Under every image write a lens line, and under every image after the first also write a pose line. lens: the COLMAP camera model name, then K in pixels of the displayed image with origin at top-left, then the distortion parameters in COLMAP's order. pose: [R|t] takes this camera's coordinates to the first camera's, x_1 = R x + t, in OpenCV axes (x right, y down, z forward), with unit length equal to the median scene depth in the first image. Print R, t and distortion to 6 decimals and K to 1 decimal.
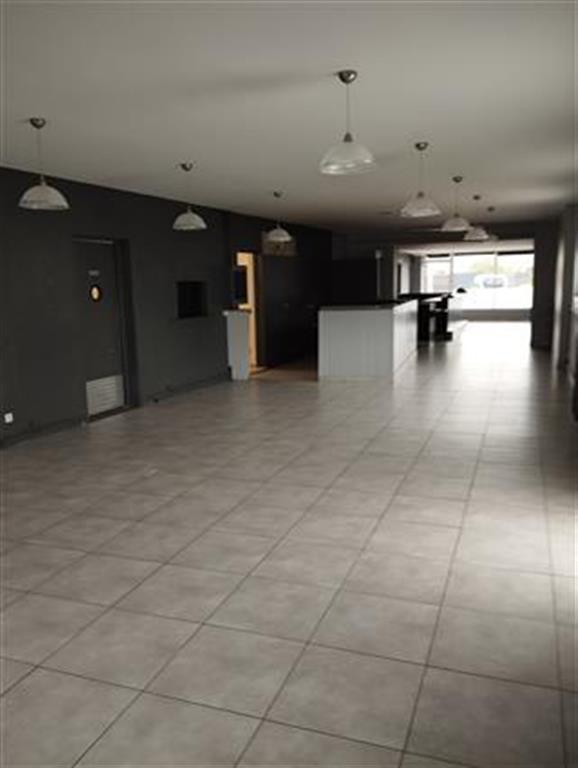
lens RADIAL K [[636.4, 0, 289.0], [0, 636.4, 384.7], [0, 0, 1]] dist [0.038453, -0.028059]
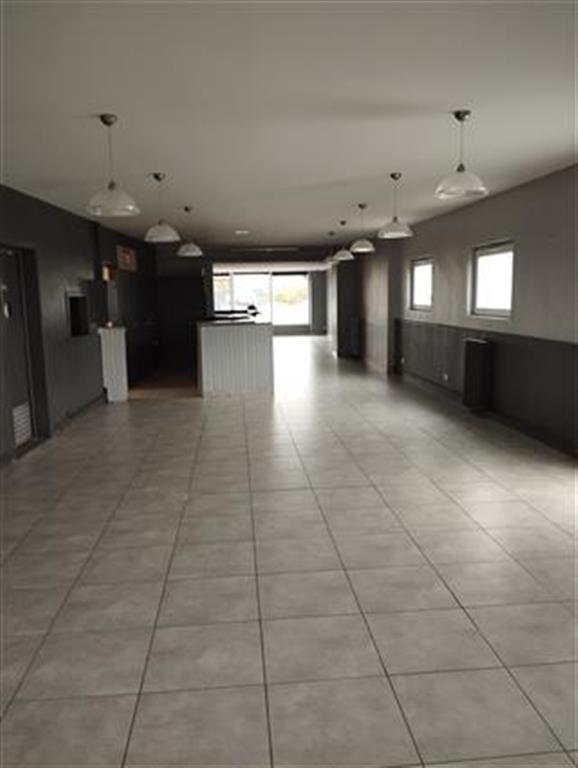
lens RADIAL K [[636.4, 0, 288.6], [0, 636.4, 385.1], [0, 0, 1]] dist [0.038453, -0.028059]
pose [[0.904684, -0.057934, 0.422127, -0.458311], [0.069959, 0.997465, -0.013039, -0.003653], [-0.420301, 0.041327, 0.906443, 0.071134]]
